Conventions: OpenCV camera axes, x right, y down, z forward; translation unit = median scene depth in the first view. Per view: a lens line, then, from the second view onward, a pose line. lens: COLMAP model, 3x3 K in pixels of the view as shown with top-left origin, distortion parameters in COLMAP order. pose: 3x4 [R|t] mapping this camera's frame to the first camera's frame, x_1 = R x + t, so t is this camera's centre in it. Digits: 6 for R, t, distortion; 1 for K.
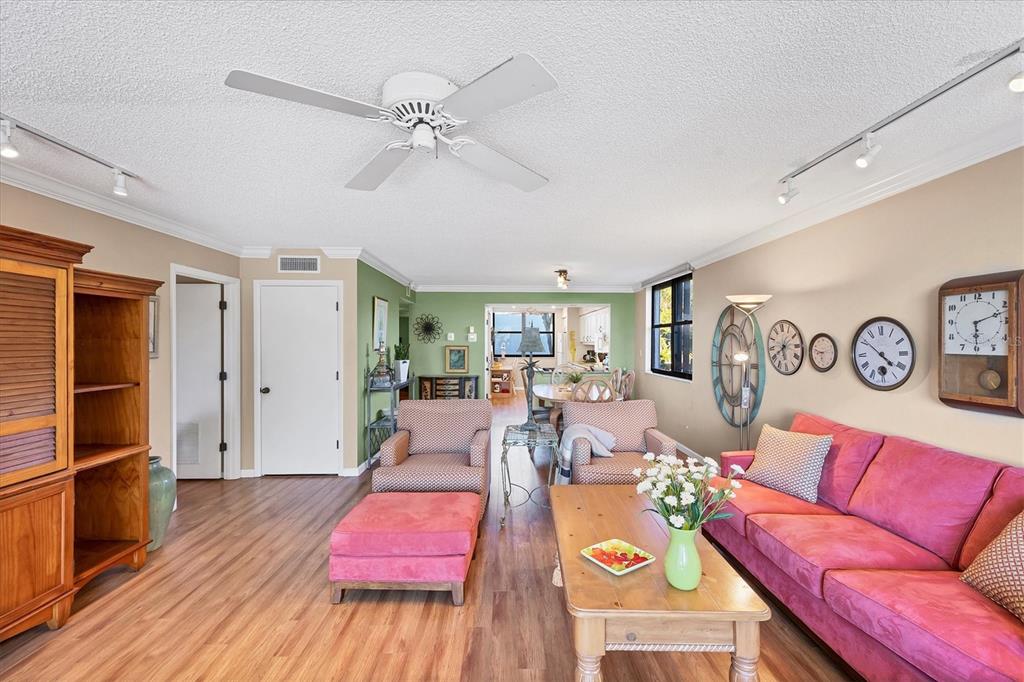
lens RADIAL K [[440.7, 0, 512.0], [0, 440.7, 341.0], [0, 0, 1]] dist [0.002377, 0.000409]
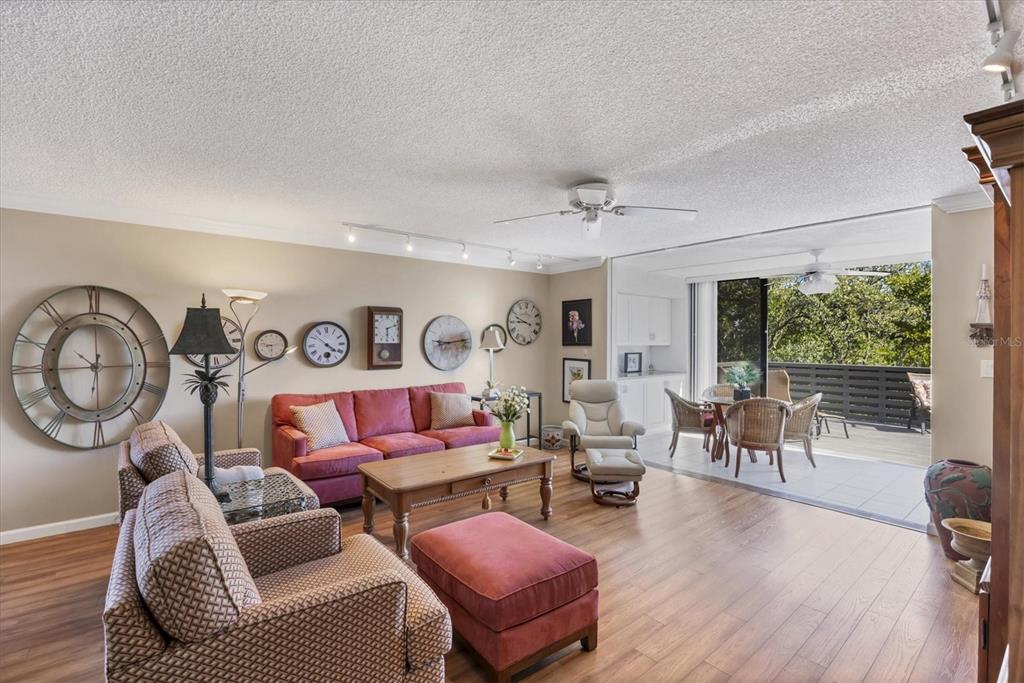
lens RADIAL K [[485.5, 0, 512.0], [0, 485.5, 341.5], [0, 0, 1]] dist [-0.018052, 0.000354]
pose [[-0.624446, -0.001075, 0.781067, -0.911674], [-0.000656, 0.999999, 0.000852, 0.015268], [-0.781068, 0.000019, -0.624446, 1.511491]]
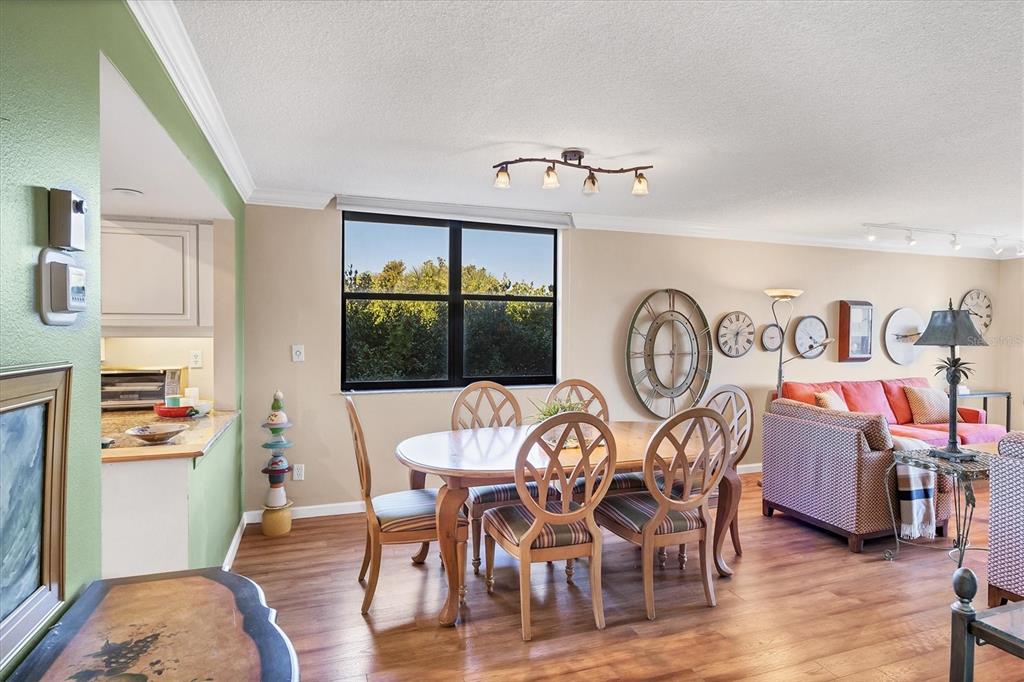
lens RADIAL K [[543.6, 0, 512.0], [0, 543.6, 341.0], [0, 0, 1]] dist [0.000189, 0.000519]
pose [[-0.291323, -0.017904, 0.956457, -0.804397], [-0.006264, 0.999839, 0.016808, 0.014757], [-0.956604, -0.001094, -0.291388, 2.615648]]
